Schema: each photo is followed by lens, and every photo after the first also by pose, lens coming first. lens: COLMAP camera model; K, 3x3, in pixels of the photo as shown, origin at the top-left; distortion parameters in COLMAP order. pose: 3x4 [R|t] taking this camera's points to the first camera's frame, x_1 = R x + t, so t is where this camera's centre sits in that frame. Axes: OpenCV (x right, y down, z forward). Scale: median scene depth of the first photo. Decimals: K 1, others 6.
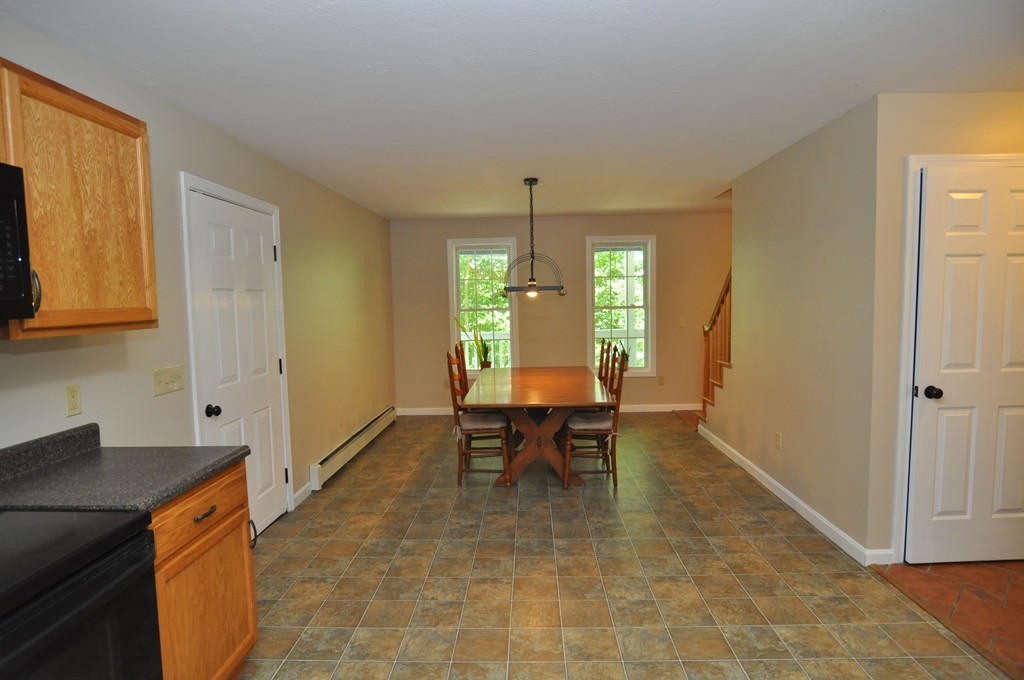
lens RADIAL K [[540.0, 0, 480.3], [0, 540.0, 343.1], [0, 0, 1]] dist [-0.031621, 0.000401]
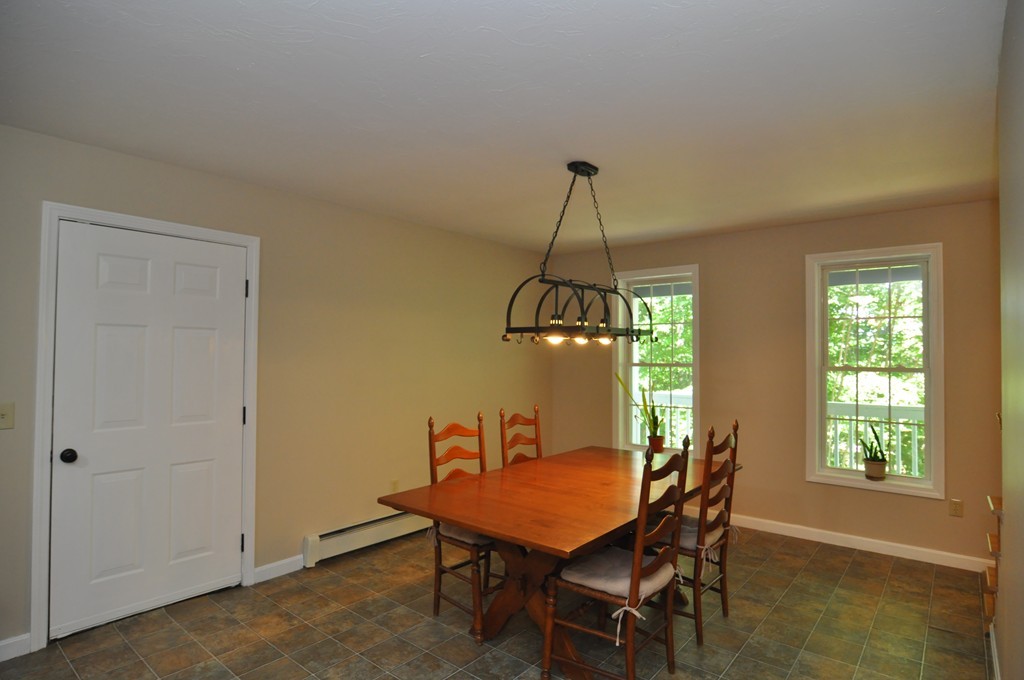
lens RADIAL K [[540.0, 0, 480.3], [0, 540.0, 343.1], [0, 0, 1]] dist [-0.031621, 0.000401]
pose [[0.810813, 0.018489, -0.585013, 0.396400], [-0.073712, 0.994769, -0.070723, -0.035285], [0.580645, 0.100466, 0.807934, 0.442091]]
